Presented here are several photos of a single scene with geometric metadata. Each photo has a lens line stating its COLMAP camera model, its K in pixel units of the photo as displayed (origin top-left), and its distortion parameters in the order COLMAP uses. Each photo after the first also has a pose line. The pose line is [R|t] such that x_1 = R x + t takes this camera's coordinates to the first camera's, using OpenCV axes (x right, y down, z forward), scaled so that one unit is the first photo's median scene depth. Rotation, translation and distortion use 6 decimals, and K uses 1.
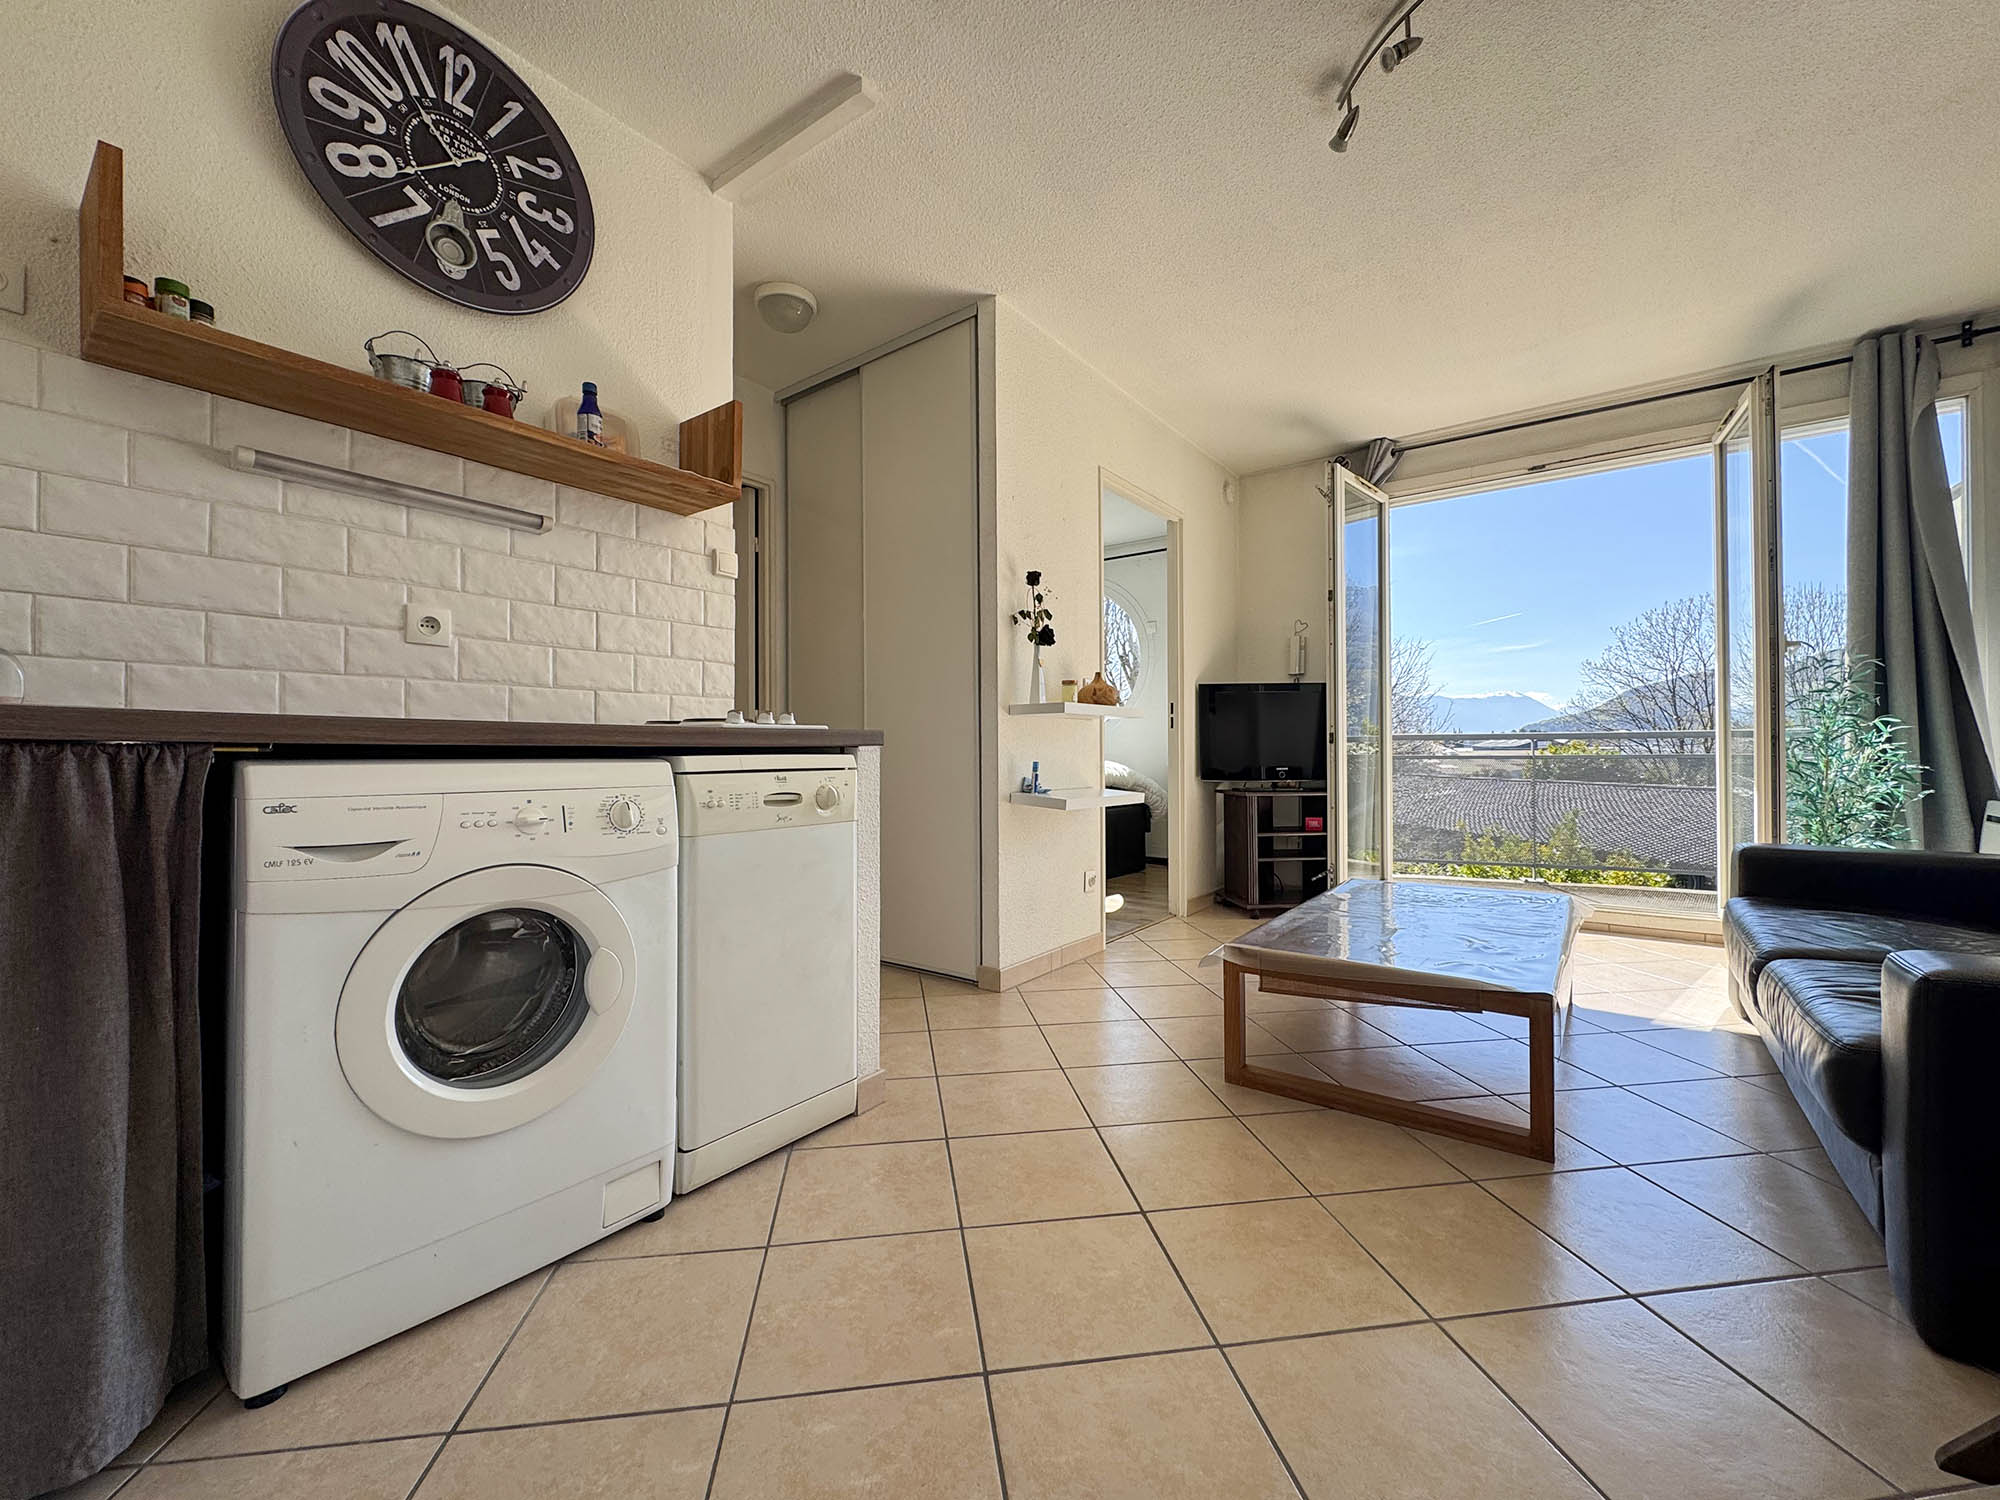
lens RADIAL K [[798.4, 0, 985.3], [0, 798.4, 750.7], [0, 0, 1]] dist [-0.003180, 0.000440]
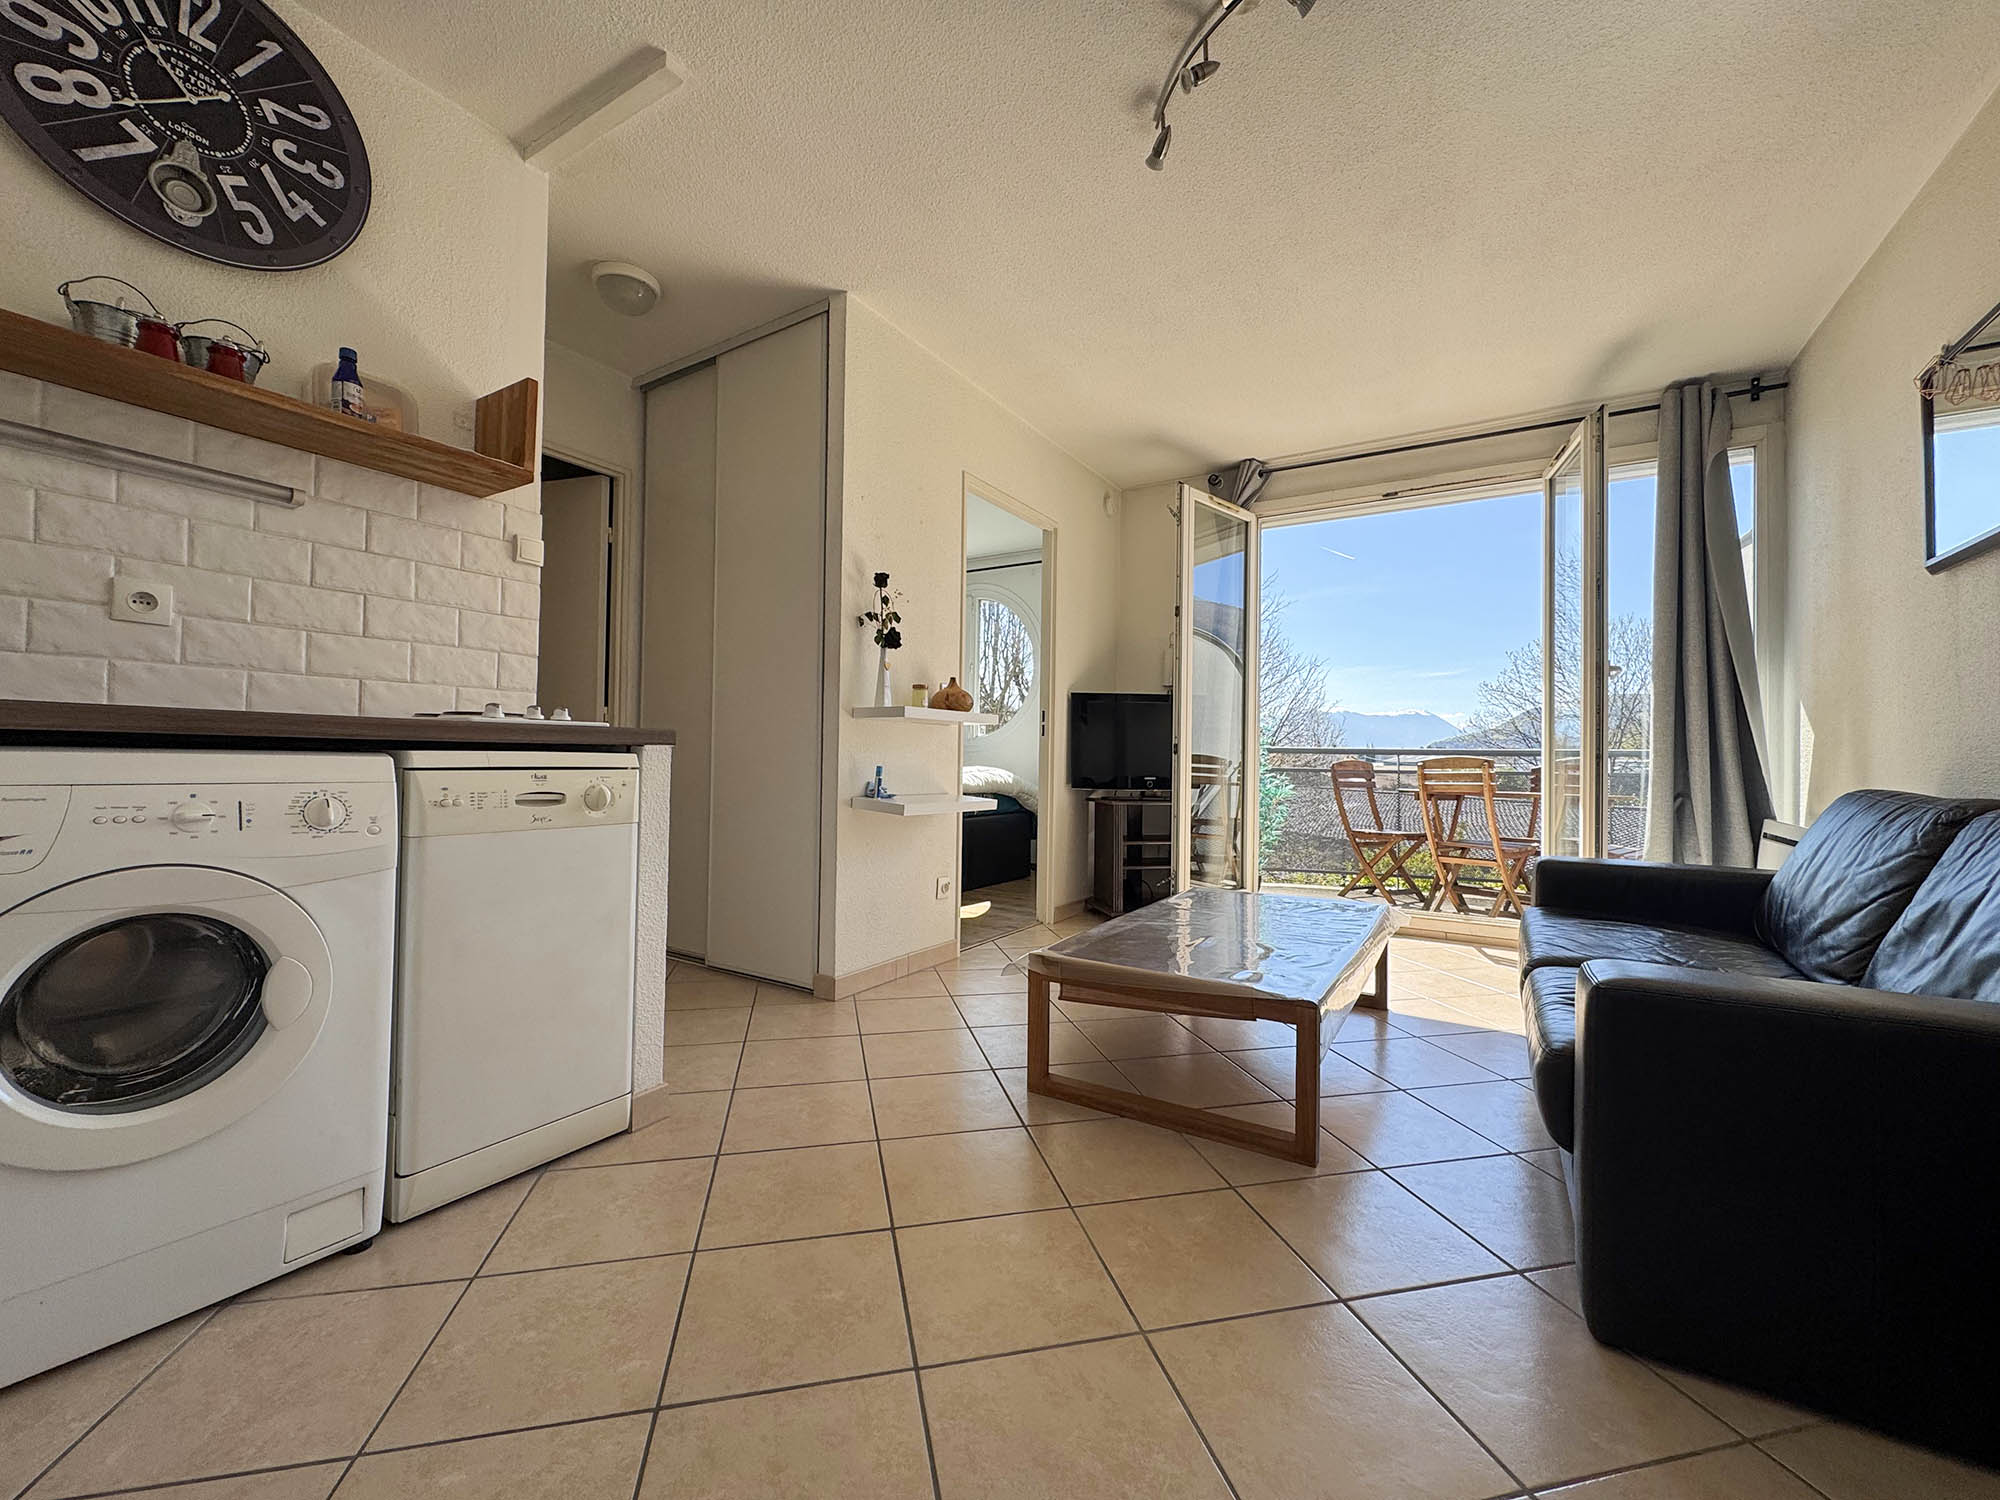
lens RADIAL K [[798.4, 0, 985.5], [0, 798.4, 751.2], [0, 0, 1]] dist [-0.003180, 0.000440]
pose [[0.996212, 0.020875, 0.084418, 0.161140], [-0.020258, 0.999761, -0.008163, 0.001154], [-0.084568, 0.006422, 0.996397, 0.011968]]
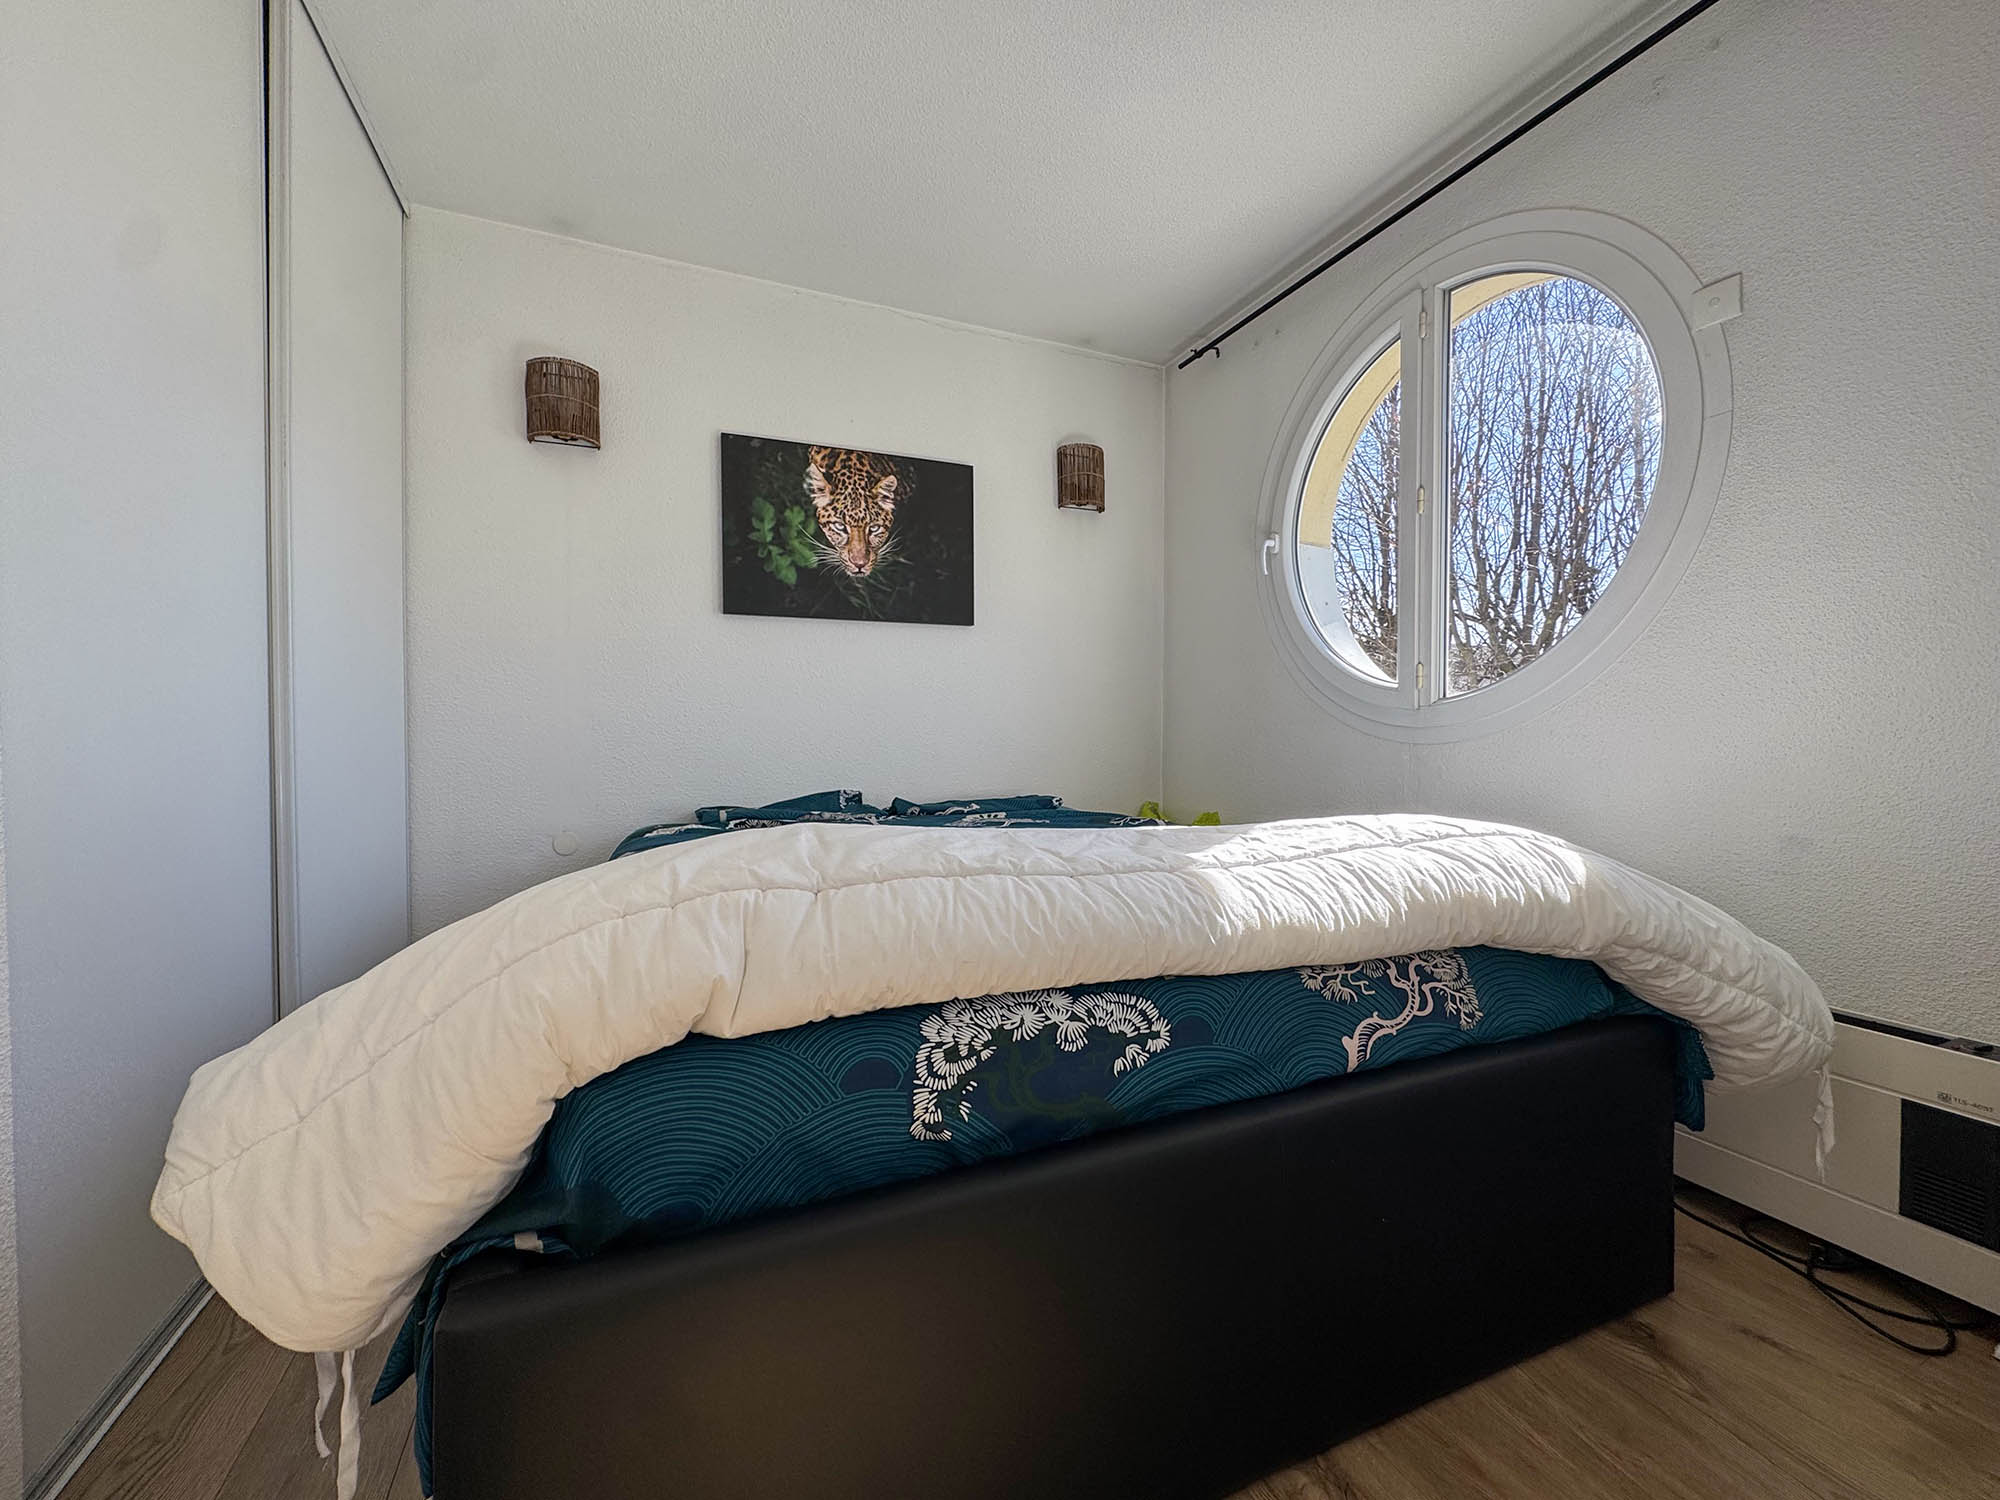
lens RADIAL K [[798.4, 0, 999.0], [0, 798.4, 749.8], [0, 0, 1]] dist [-0.003180, 0.000440]
pose [[0.875573, 0.015896, -0.482824, 0.329652], [-0.005122, 0.999708, 0.023626, -0.020032], [0.483059, -0.018214, 0.875399, 1.432941]]
